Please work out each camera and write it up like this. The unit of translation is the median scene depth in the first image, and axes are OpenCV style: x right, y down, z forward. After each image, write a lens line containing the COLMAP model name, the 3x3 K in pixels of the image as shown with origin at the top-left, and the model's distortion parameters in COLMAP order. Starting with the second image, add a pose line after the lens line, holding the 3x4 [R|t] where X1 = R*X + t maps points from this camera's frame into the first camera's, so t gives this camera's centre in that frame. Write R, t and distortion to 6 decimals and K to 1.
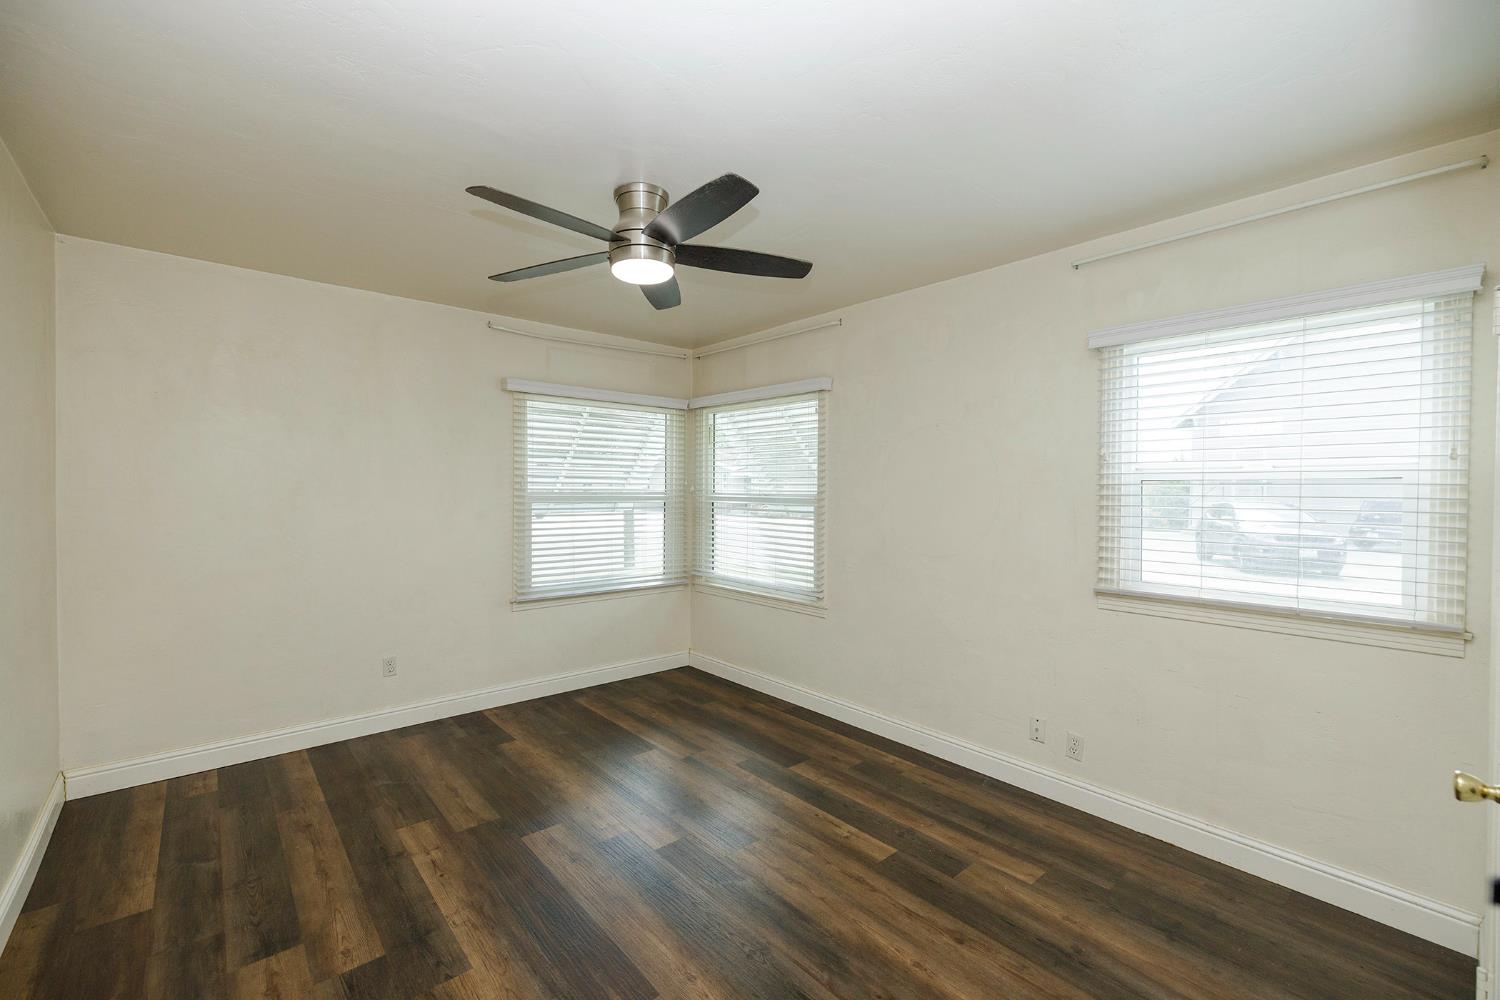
lens RADIAL K [[627.1, 0, 742.0], [0, 627.1, 497.1], [0, 0, 1]] dist [-0.000404, -0.000296]
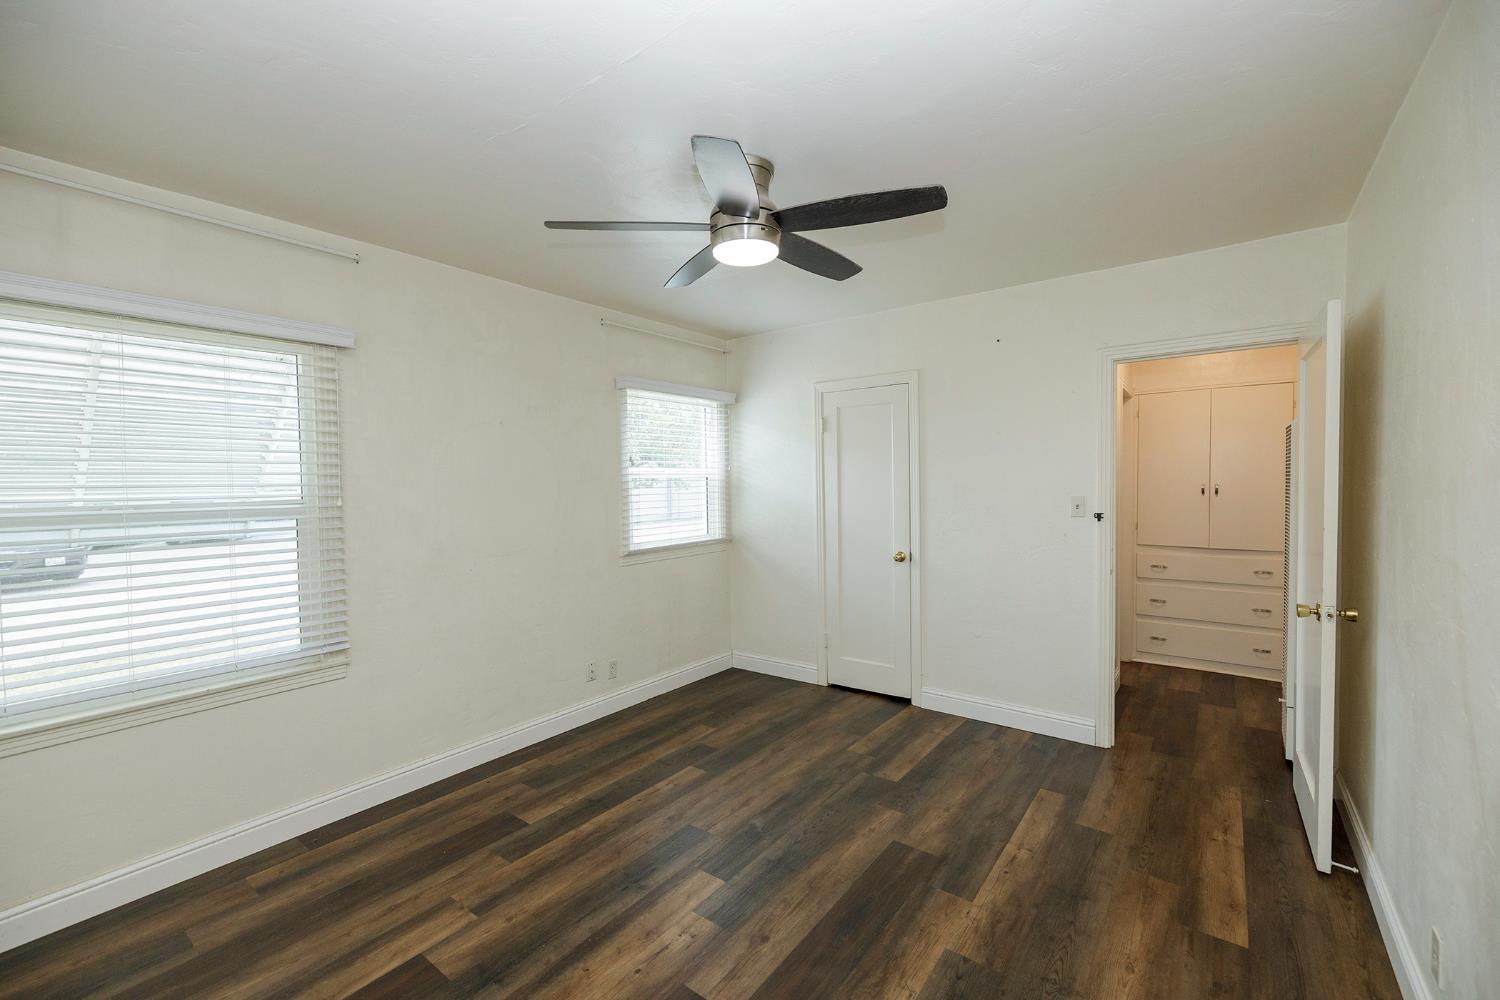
lens RADIAL K [[627.1, 0, 742.0], [0, 627.1, 497.1], [0, 0, 1]] dist [-0.000404, -0.000296]
pose [[-0.205932, -0.025527, 0.978233, -0.936093], [0.027020, 0.999130, 0.031760, -0.023975], [-0.978193, 0.032972, -0.205064, 1.048427]]
